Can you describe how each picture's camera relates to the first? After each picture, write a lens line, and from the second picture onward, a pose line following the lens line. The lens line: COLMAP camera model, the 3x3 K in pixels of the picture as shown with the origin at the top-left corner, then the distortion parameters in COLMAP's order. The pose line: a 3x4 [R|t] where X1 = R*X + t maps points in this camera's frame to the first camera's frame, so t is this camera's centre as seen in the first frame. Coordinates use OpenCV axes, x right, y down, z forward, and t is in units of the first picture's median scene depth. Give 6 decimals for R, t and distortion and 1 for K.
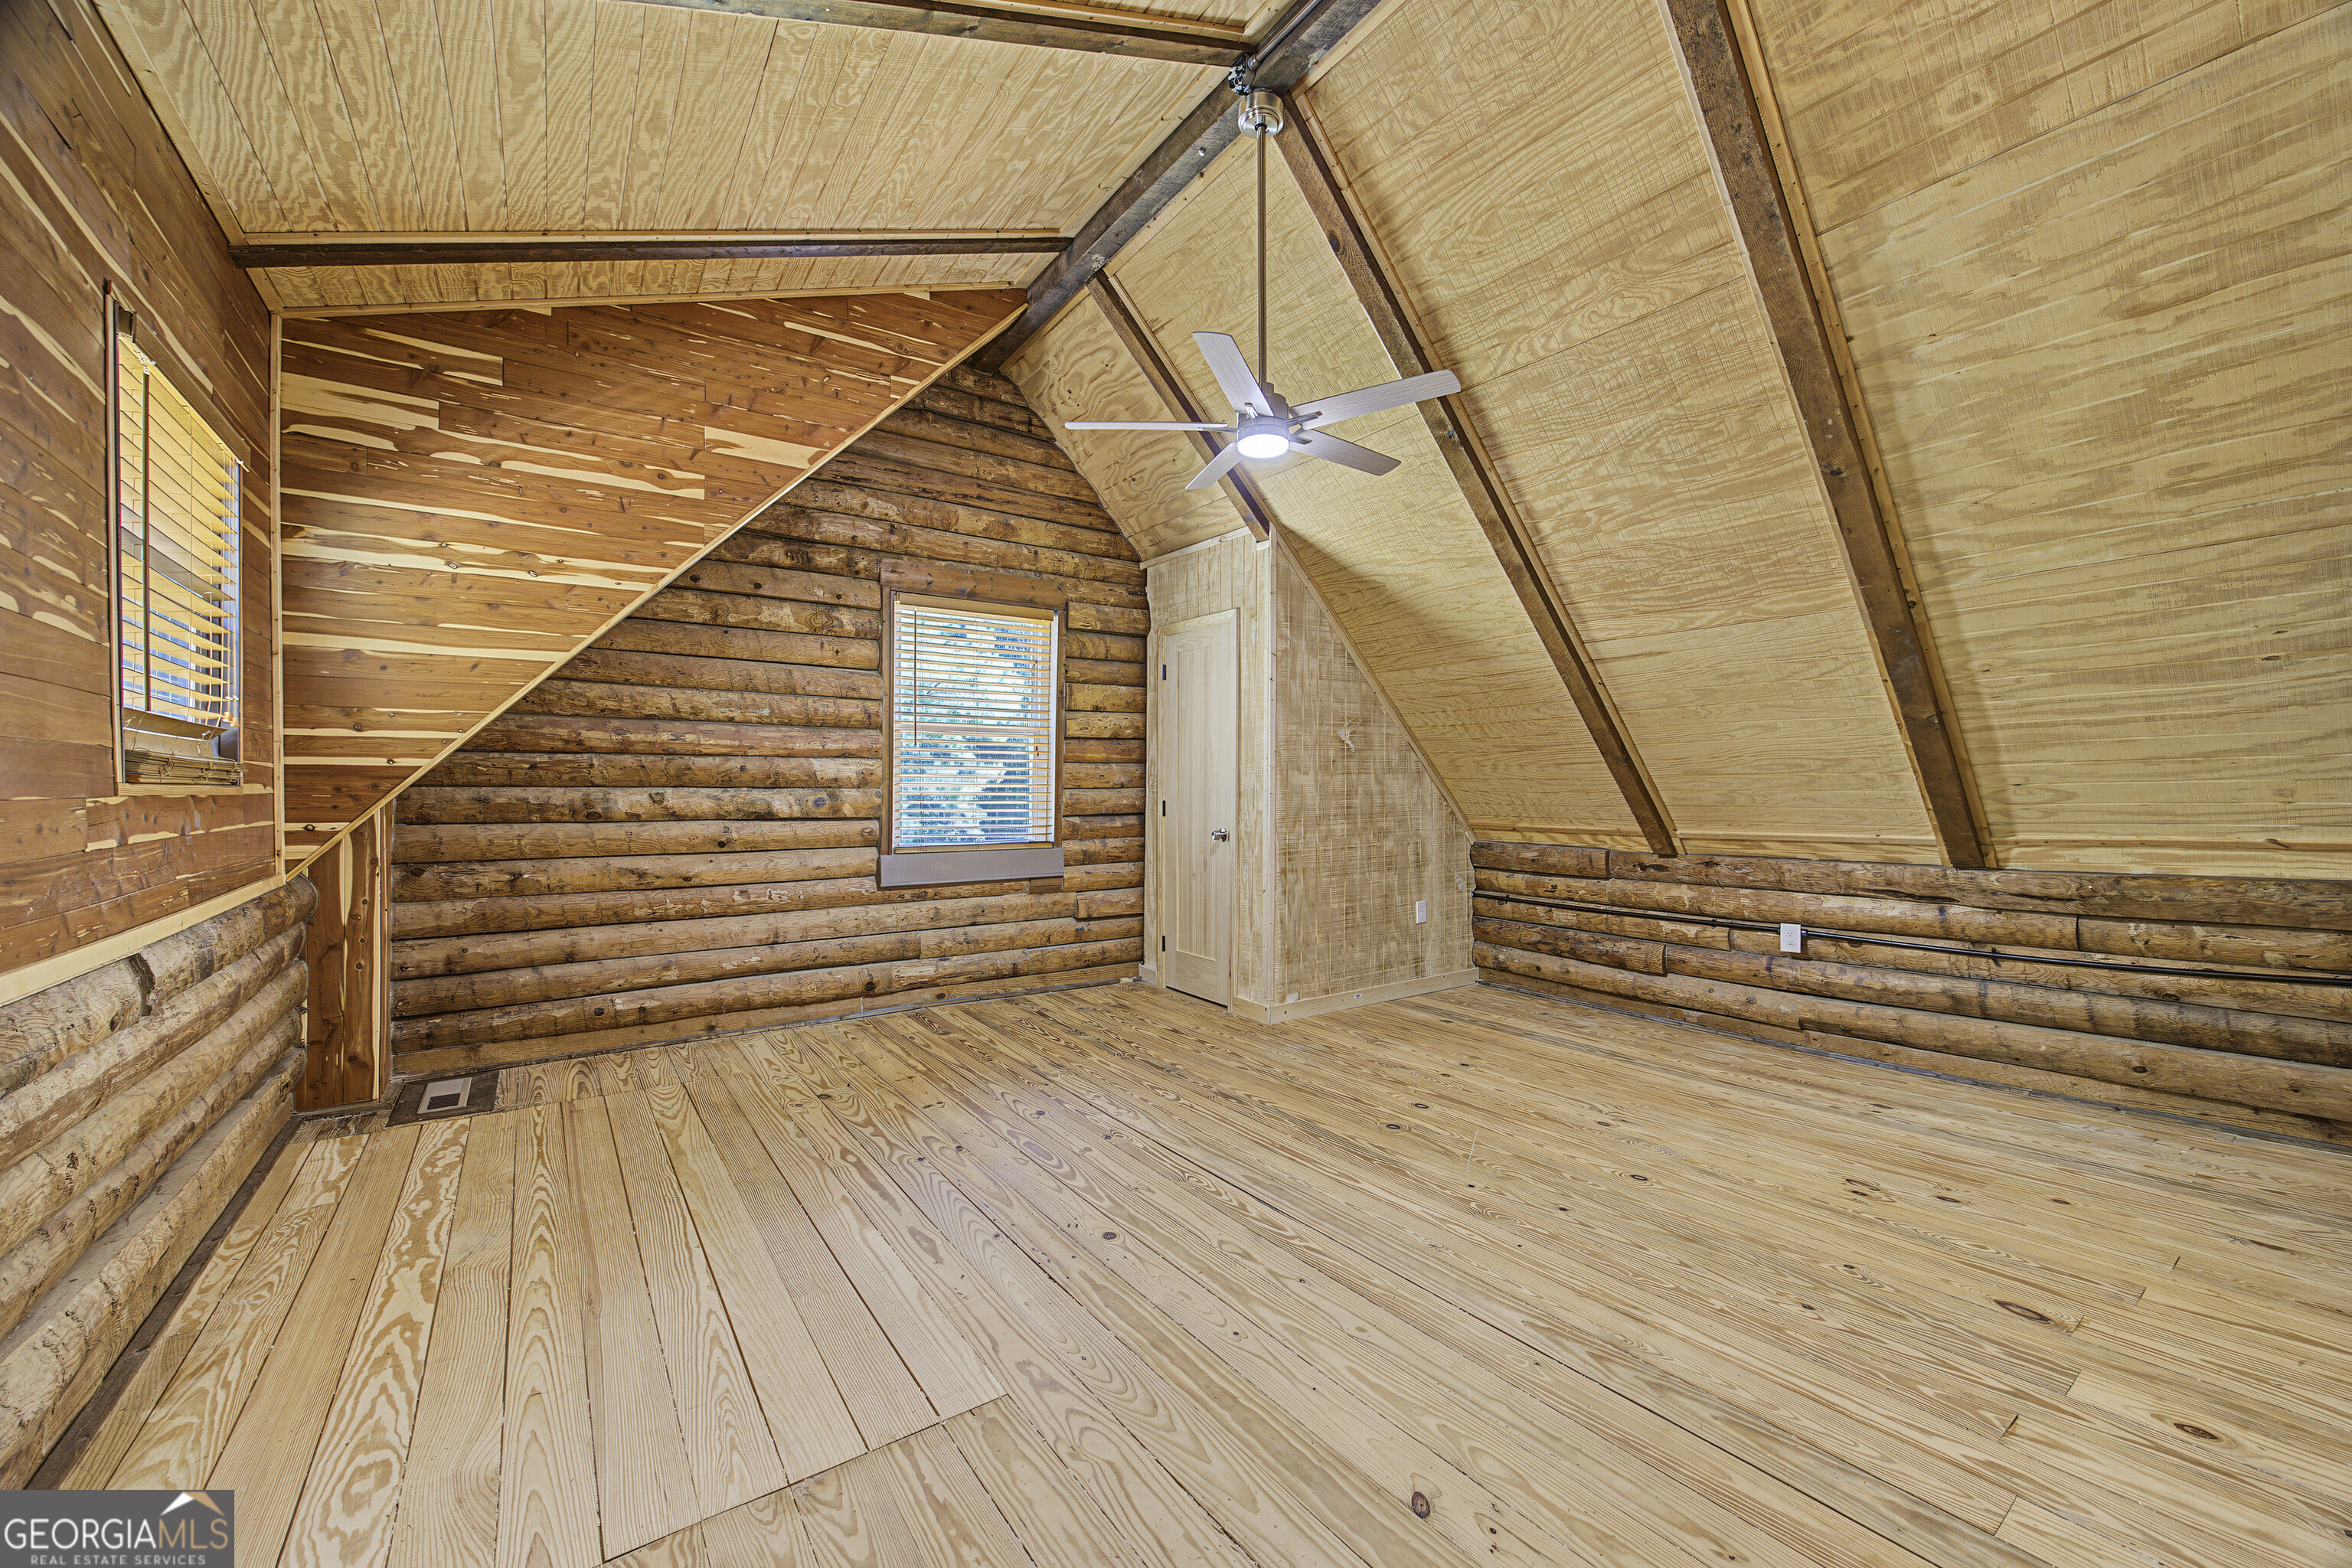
lens RADIAL K [[905.4, 0, 1185.9], [0, 905.4, 788.6], [0, 0, 1]] dist [-0.027058, 0.009216]
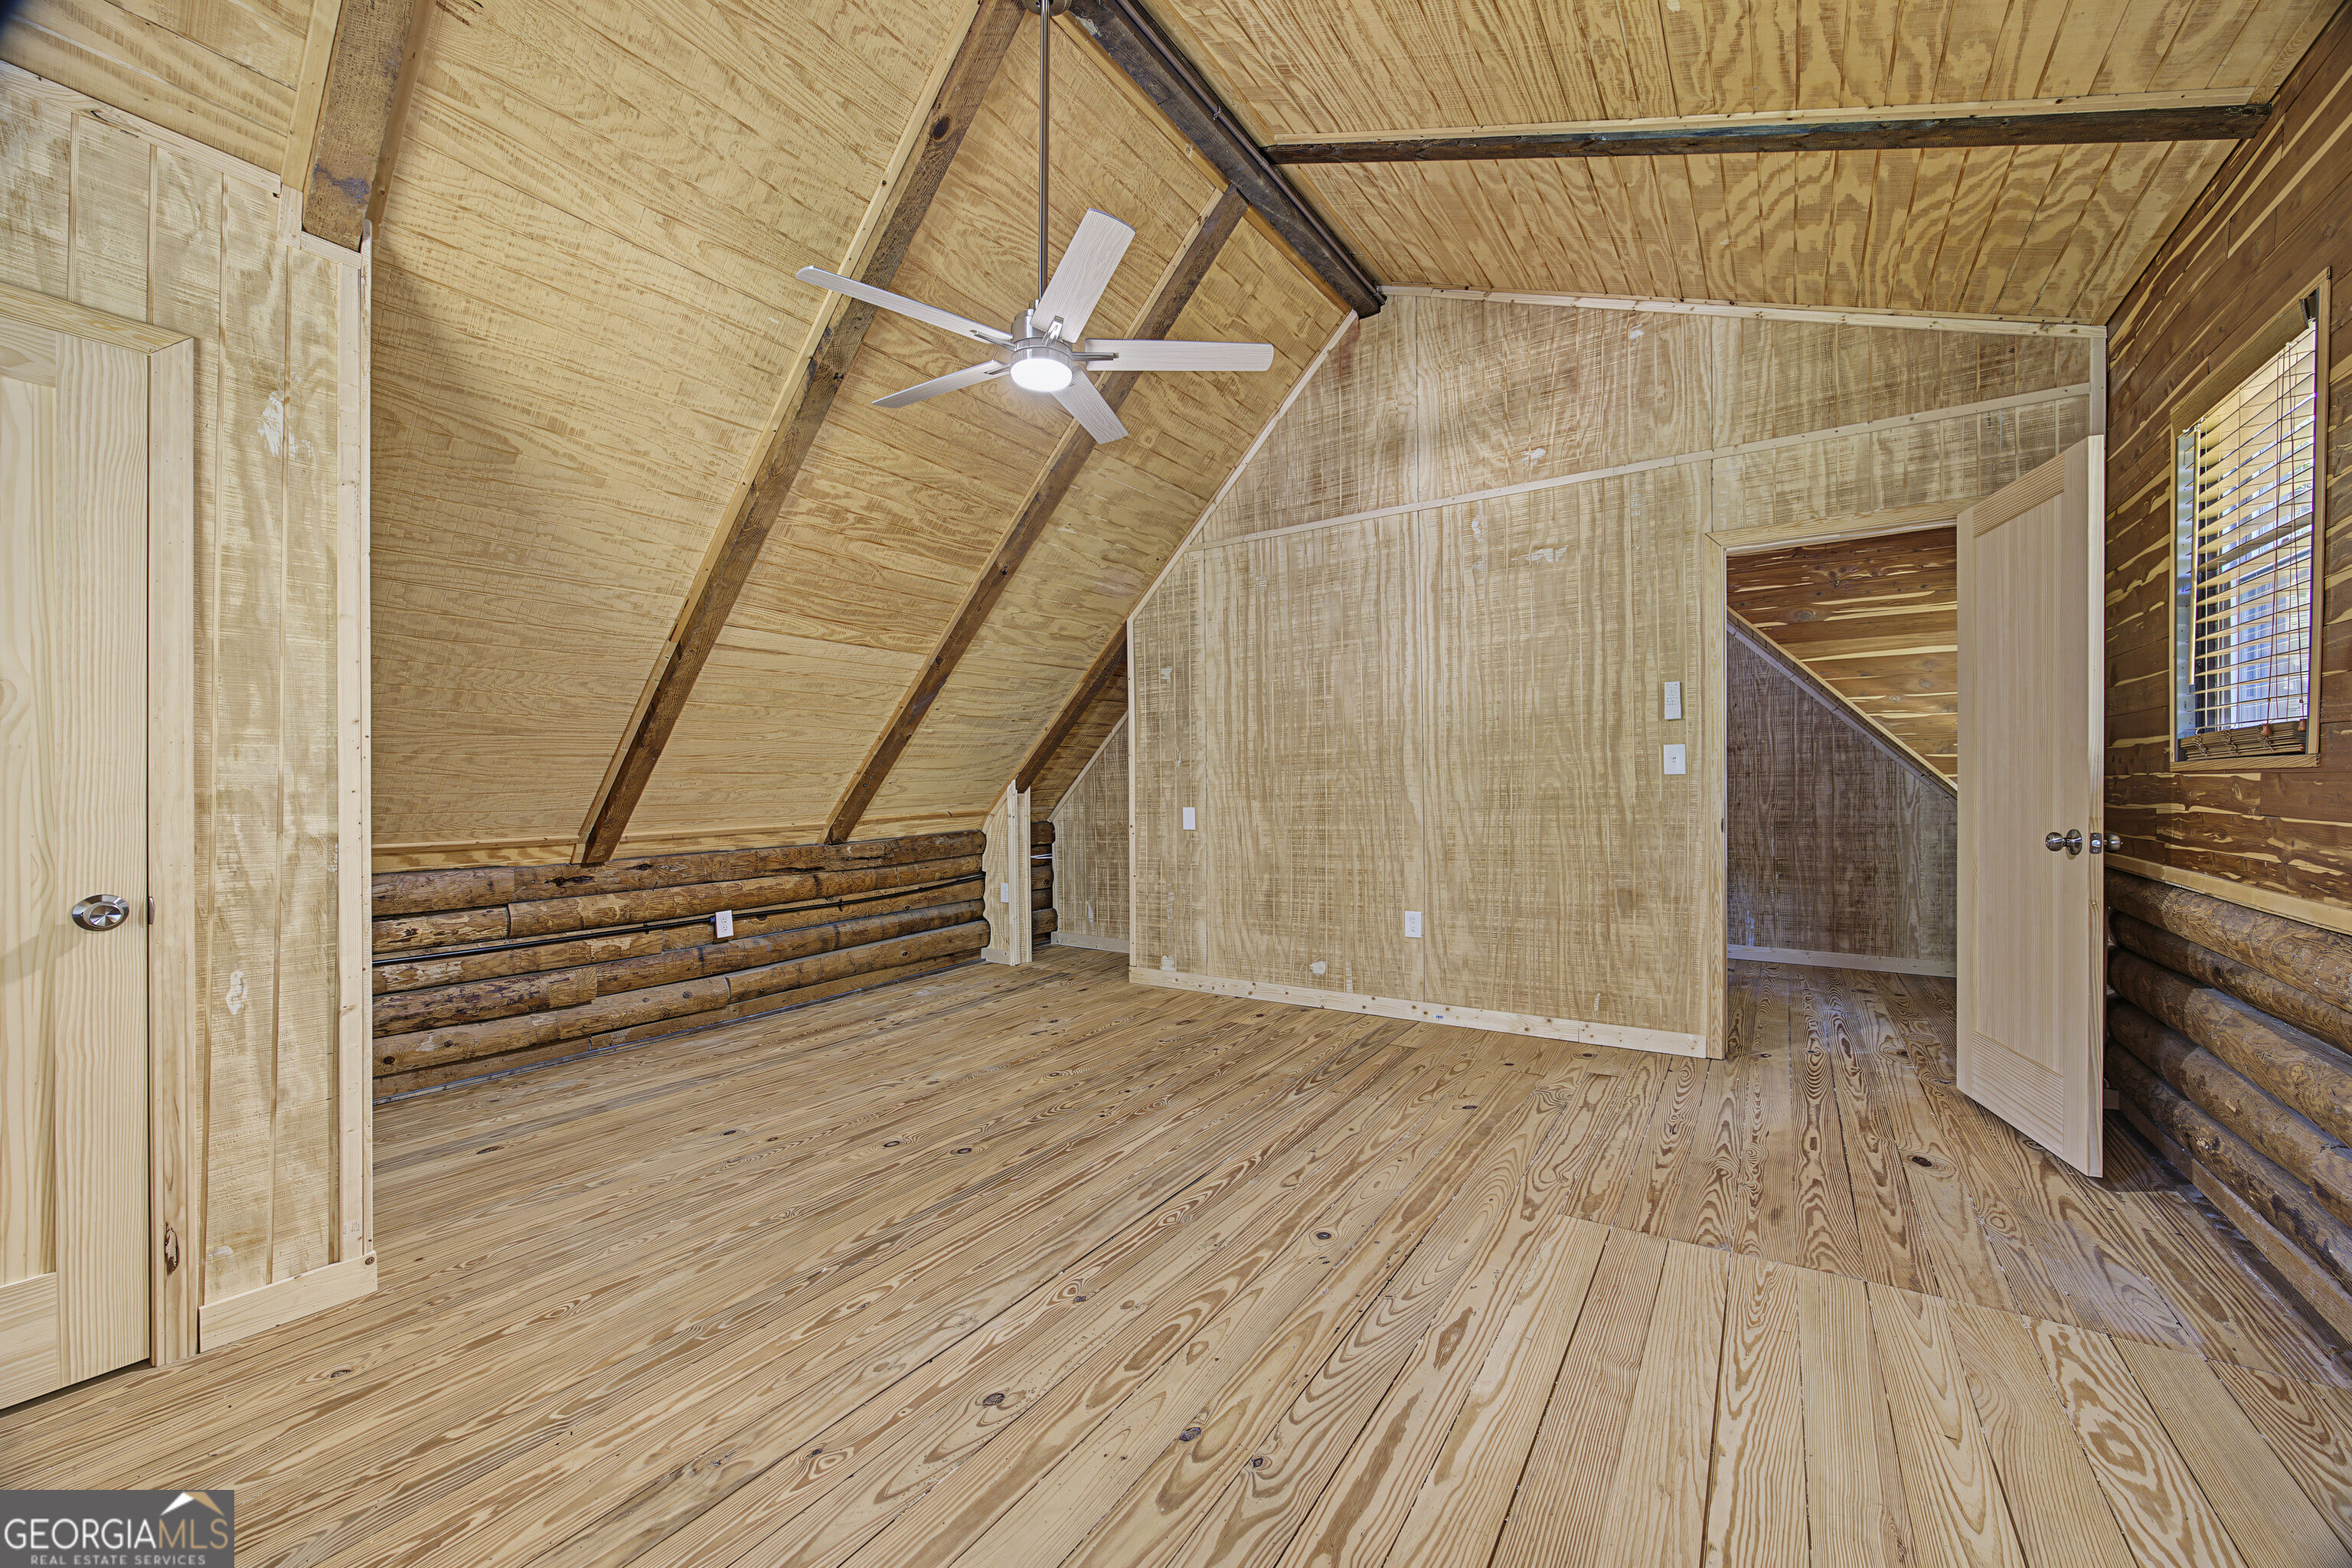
lens RADIAL K [[905.4, 0, 1185.9], [0, 905.4, 788.6], [0, 0, 1]] dist [-0.027058, 0.009216]
pose [[-0.357652, 0.001529, 0.933854, -0.627934], [0.010997, 0.999936, 0.002575, 0.006050], [-0.933790, 0.011191, -0.357646, 0.989063]]
